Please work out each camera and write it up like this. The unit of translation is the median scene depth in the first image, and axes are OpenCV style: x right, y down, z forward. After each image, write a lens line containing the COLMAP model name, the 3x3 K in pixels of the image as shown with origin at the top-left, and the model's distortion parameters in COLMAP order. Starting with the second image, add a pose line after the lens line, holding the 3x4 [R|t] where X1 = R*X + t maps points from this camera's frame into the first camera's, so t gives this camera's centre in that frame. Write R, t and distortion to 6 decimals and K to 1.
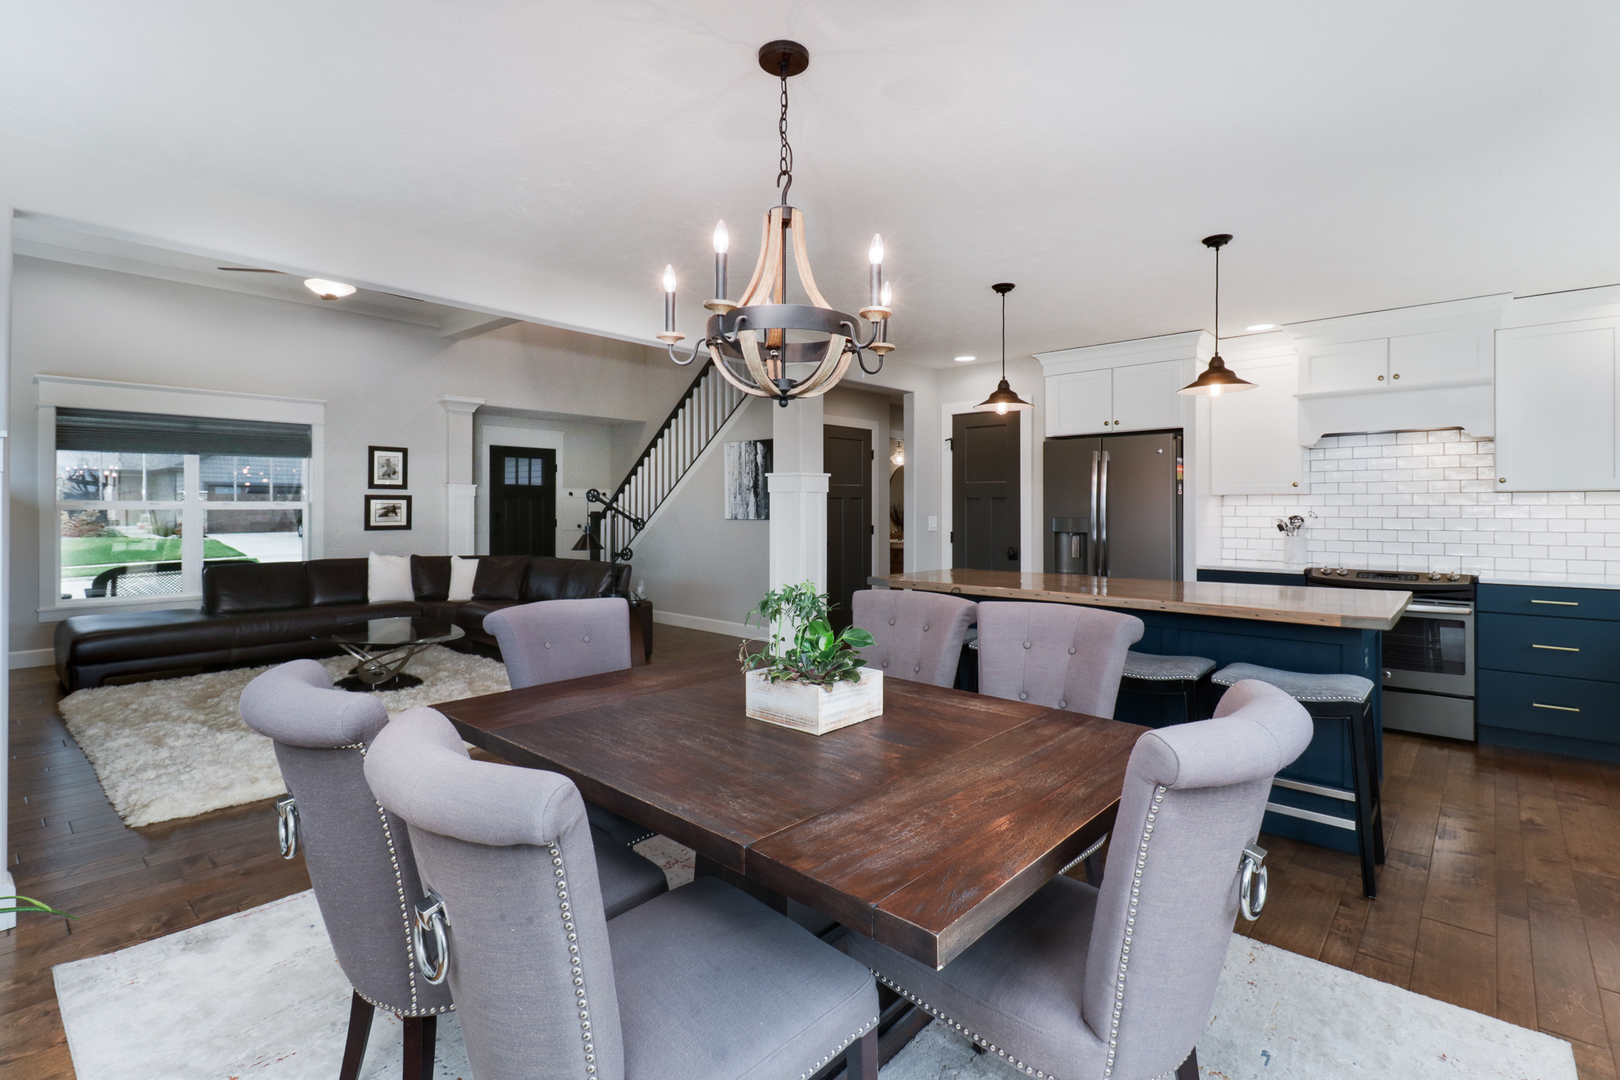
lens RADIAL K [[747.8, 0, 825.9], [0, 747.8, 509.0], [0, 0, 1]] dist [0.014562, -0.005396]
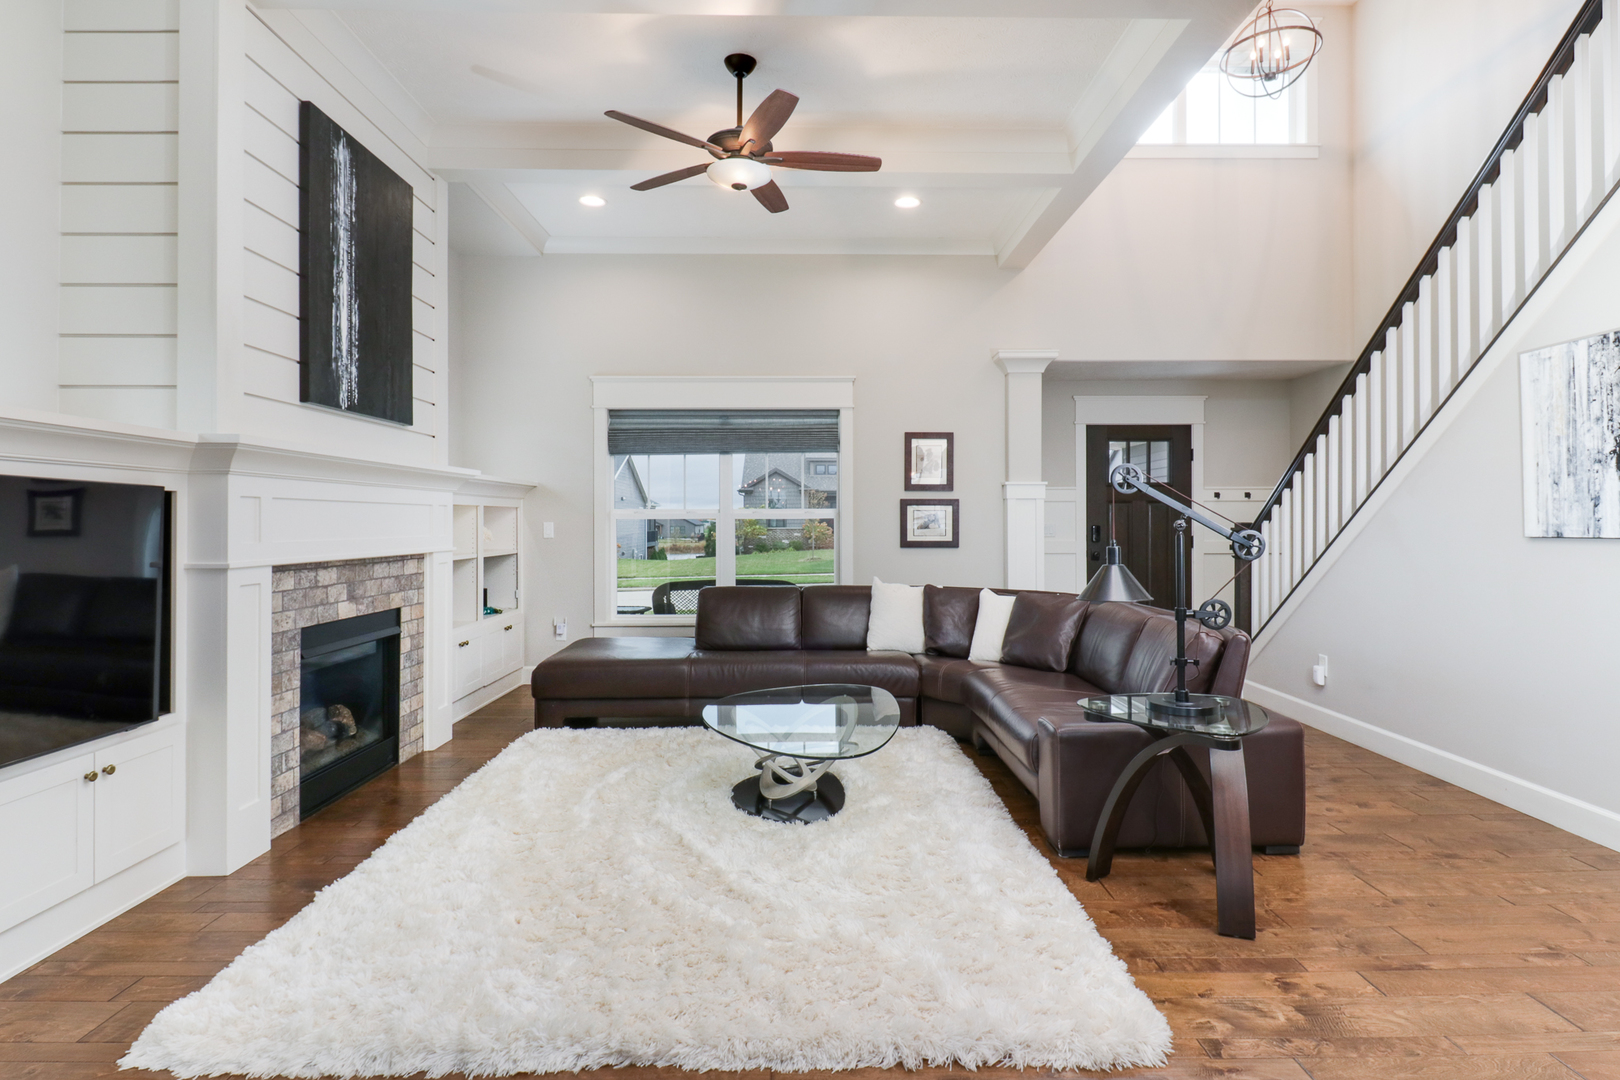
lens RADIAL K [[863.5, 0, 815.0], [0, 863.5, 519.1], [0, 0, 1]] dist [0.001453, -0.000032]
pose [[0.663329, -0.005189, -0.748310, -0.035828], [-0.000251, 0.999974, -0.007157, 0.006838], [0.748328, 0.004935, 0.663311, 0.373439]]
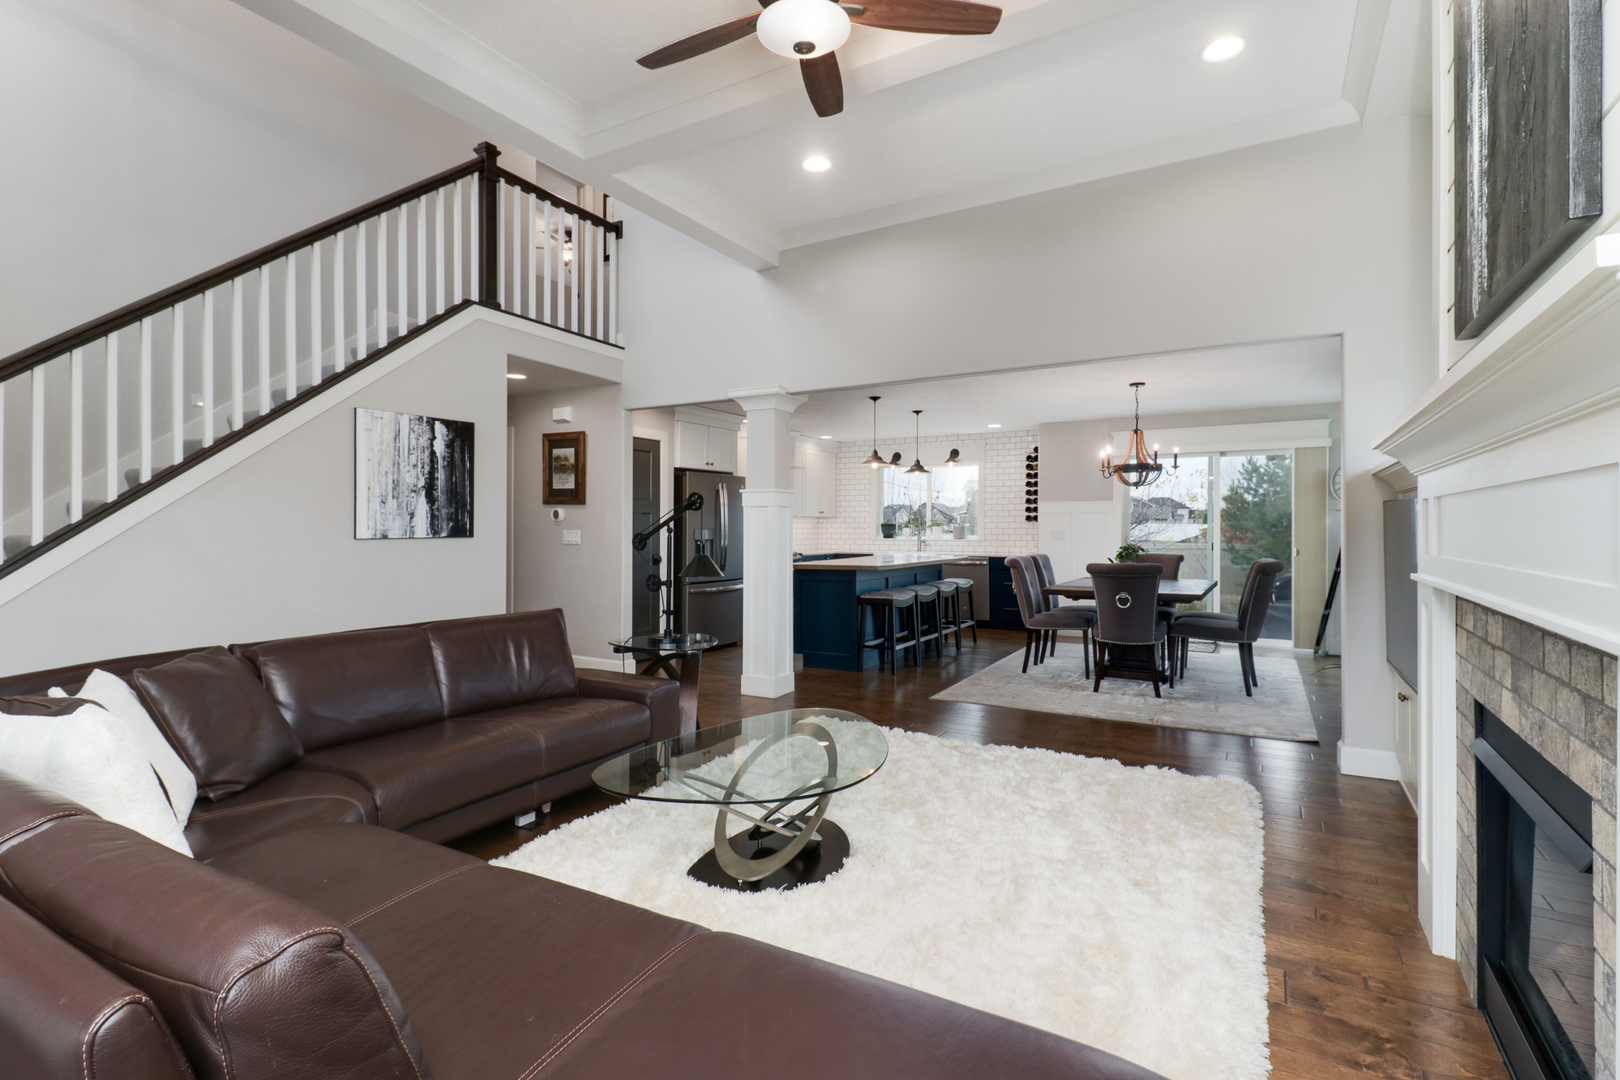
lens RADIAL K [[747.8, 0, 816.9], [0, 747.8, 528.4], [0, 0, 1]] dist [0.014562, -0.005396]
pose [[-0.171683, -0.006738, 0.985129, -0.745187], [-0.006457, 0.999963, 0.005714, -0.000112], [-0.985131, -0.005380, -0.171720, 0.721159]]
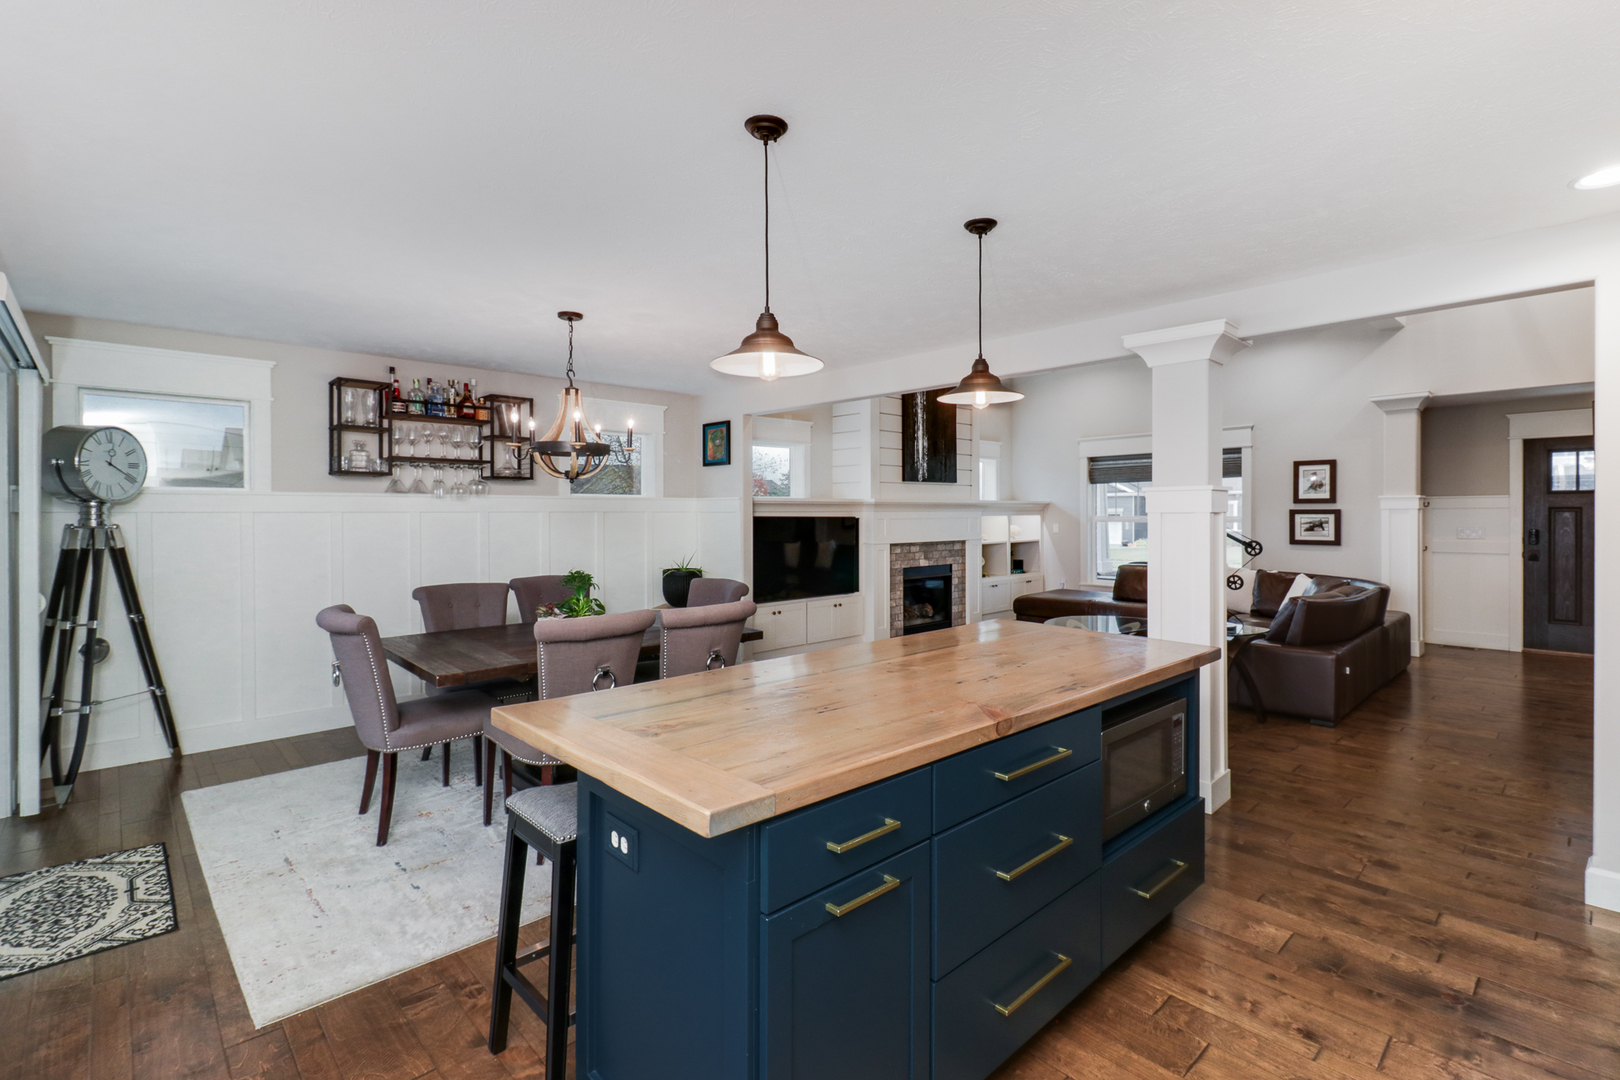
lens RADIAL K [[747.8, 0, 814.3], [0, 747.8, 523.7], [0, 0, 1]] dist [0.014562, -0.005396]
pose [[-0.099800, 0.012259, -0.994932, 0.469359], [0.000468, 0.999925, 0.012273, -0.012256], [0.995007, 0.000759, -0.099798, 0.452421]]
